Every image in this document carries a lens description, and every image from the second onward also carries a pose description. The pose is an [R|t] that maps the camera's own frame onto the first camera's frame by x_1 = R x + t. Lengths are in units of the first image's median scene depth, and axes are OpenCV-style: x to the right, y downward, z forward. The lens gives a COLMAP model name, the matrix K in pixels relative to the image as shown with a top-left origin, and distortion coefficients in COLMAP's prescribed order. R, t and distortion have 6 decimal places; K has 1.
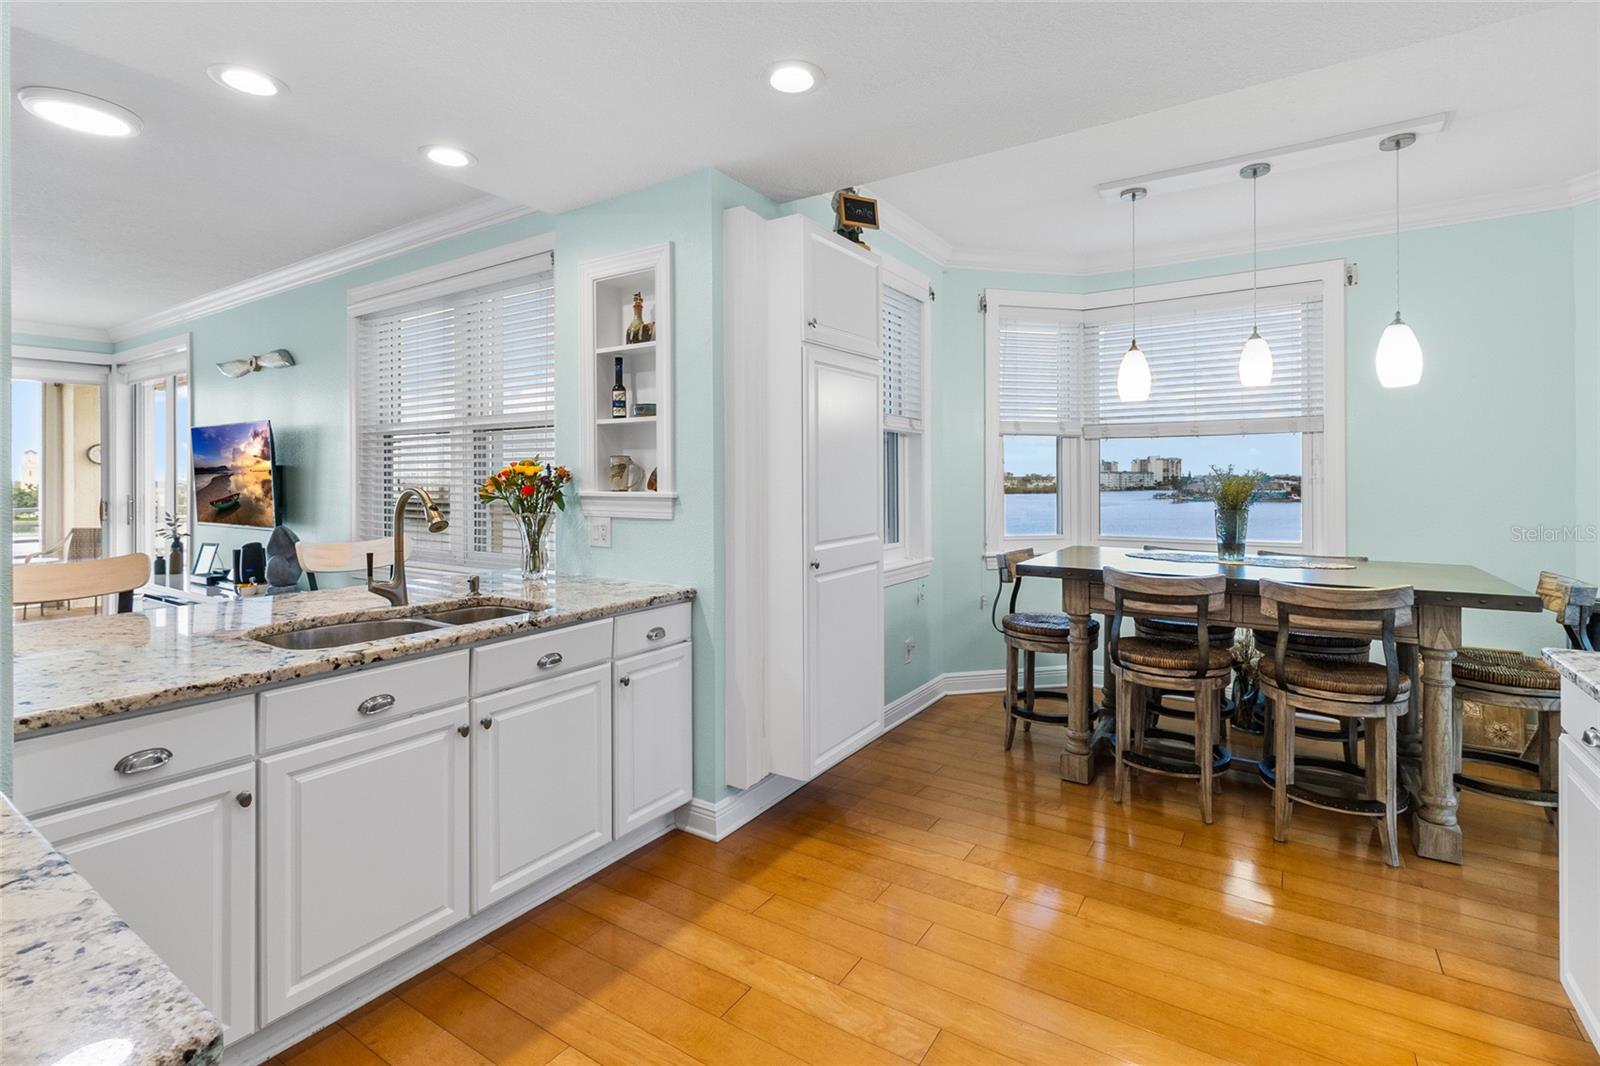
lens RADIAL K [[739.2, 0, 808.7], [0, 739.2, 494.2], [0, 0, 1]] dist [0.002438, 0.000488]
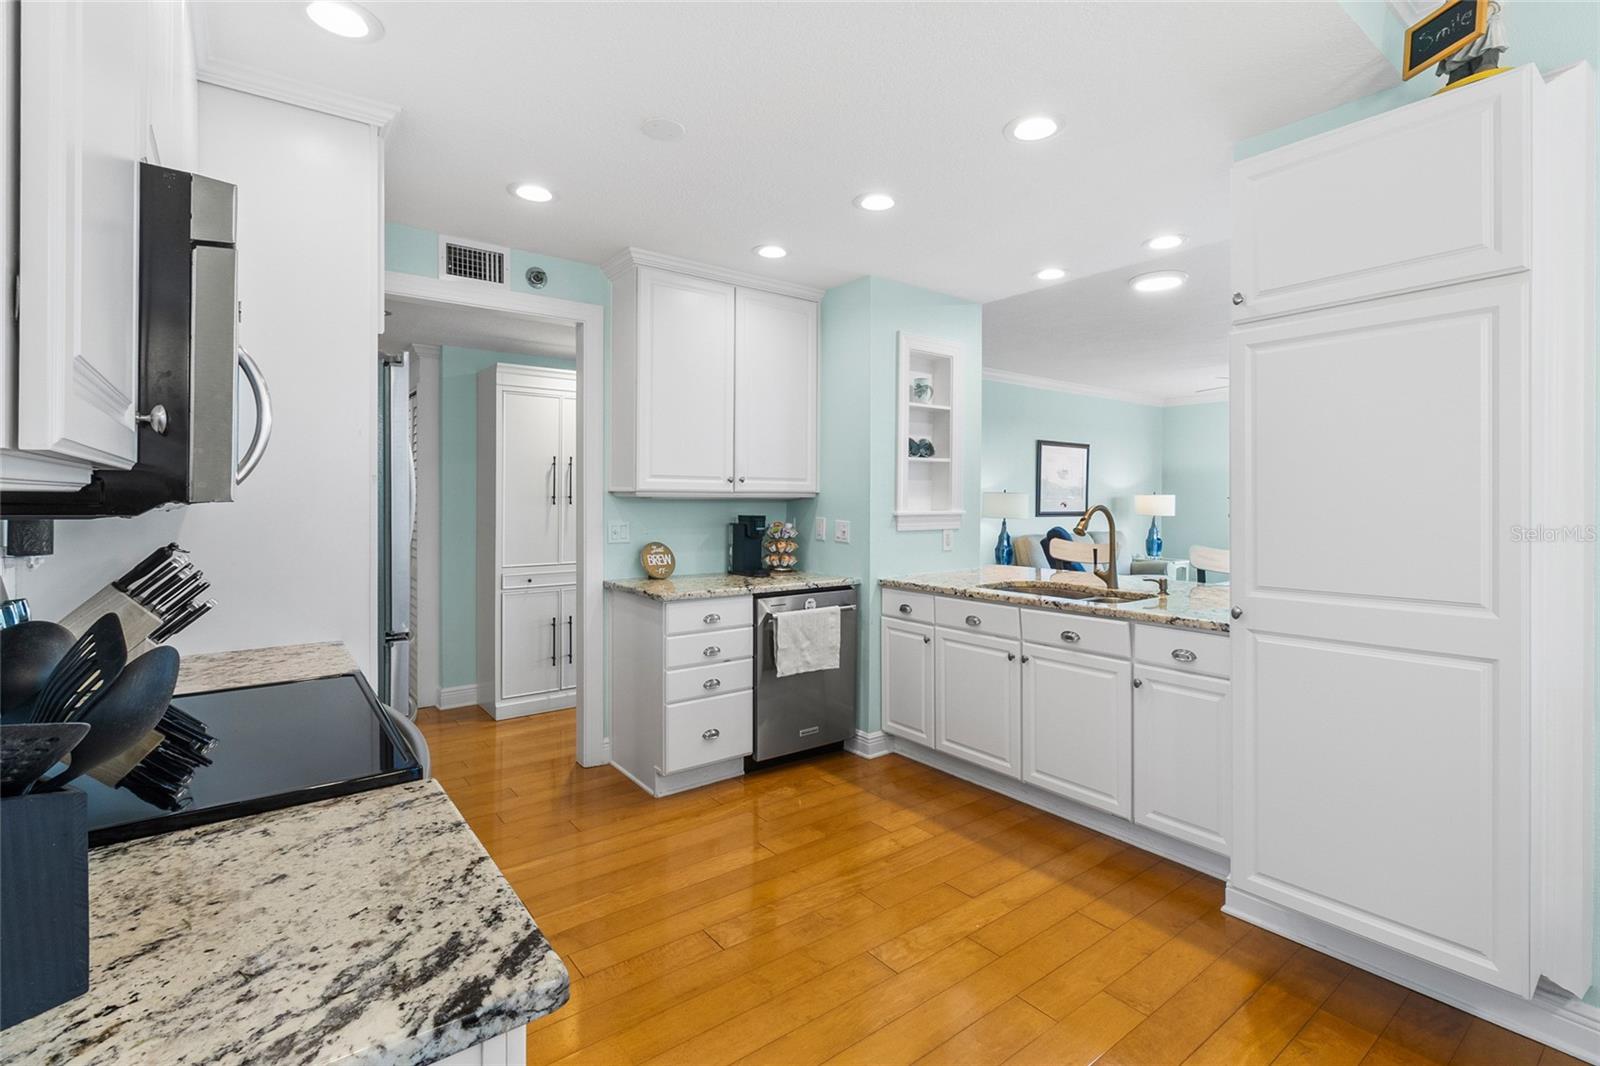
lens RADIAL K [[739.2, 0, 808.7], [0, 739.2, 494.2], [0, 0, 1]] dist [0.002438, 0.000488]
pose [[-0.326104, -0.002298, -0.945331, 0.892611], [-0.024946, 0.999670, 0.006175, -0.023108], [0.945005, 0.025595, -0.326053, 0.826563]]
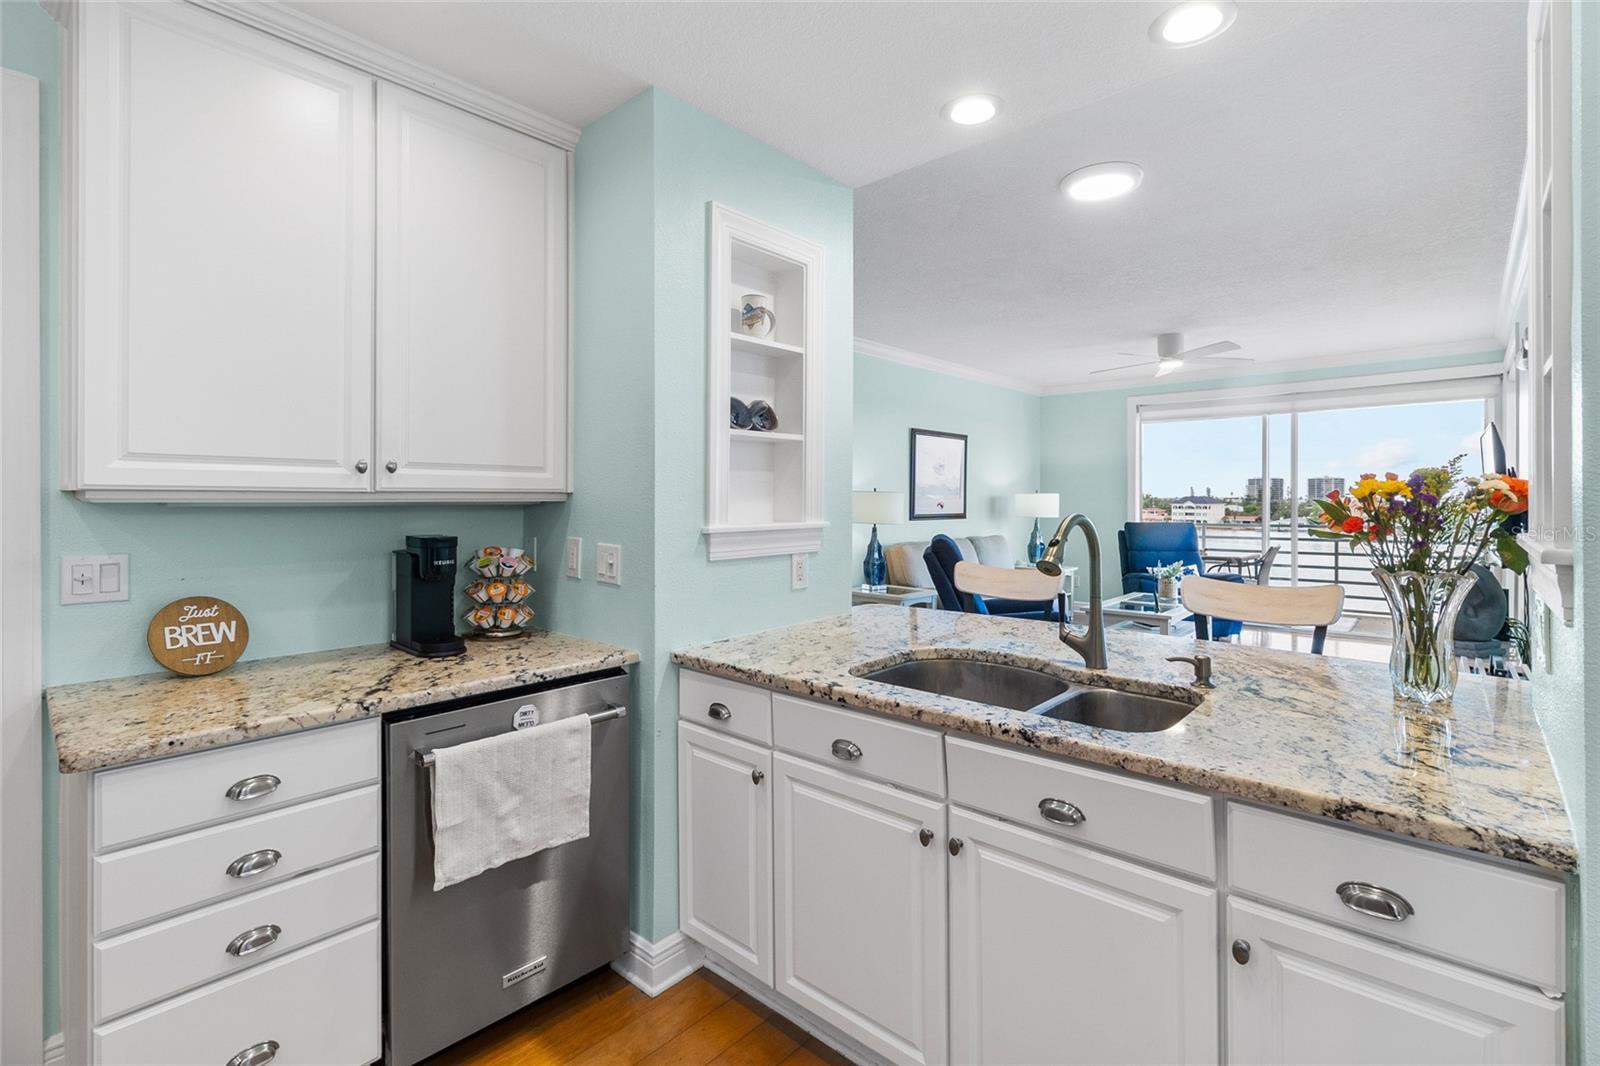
lens RADIAL K [[739.2, 0, 808.7], [0, 739.2, 494.2], [0, 0, 1]] dist [0.002438, 0.000488]
pose [[-0.145996, -0.000885, -0.989285, 0.227515], [-0.021643, 0.999763, 0.002299, -0.023521], [0.989048, 0.021747, -0.145981, 0.740507]]
